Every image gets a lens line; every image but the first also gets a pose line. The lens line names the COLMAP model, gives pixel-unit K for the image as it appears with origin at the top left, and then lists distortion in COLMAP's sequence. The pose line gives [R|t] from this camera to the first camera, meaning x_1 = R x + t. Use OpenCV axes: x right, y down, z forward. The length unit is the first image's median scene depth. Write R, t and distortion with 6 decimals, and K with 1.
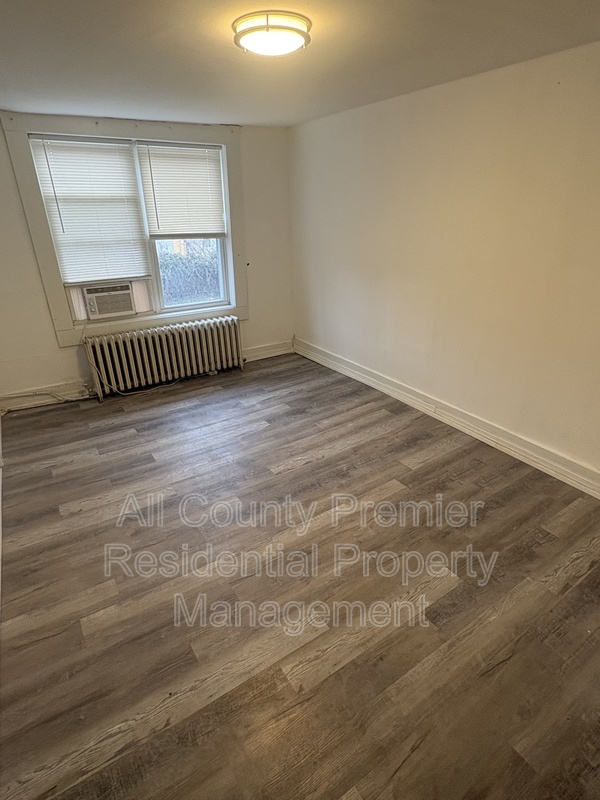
lens RADIAL K [[416.8, 0, 300.7], [0, 416.8, 399.7], [0, 0, 1]] dist [0.000852, 0.000147]
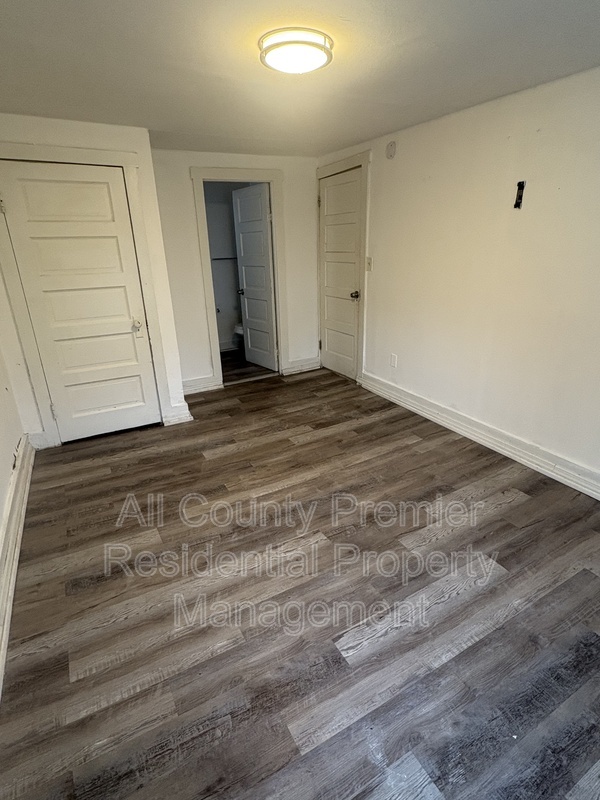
lens RADIAL K [[416.8, 0, 300.4], [0, 416.8, 398.8], [0, 0, 1]] dist [0.000852, 0.000147]
pose [[-0.996507, 0.010288, 0.082874, -0.092084], [0.066875, 0.692679, 0.718139, -0.588179], [-0.050017, 0.721172, -0.690948, 1.351009]]
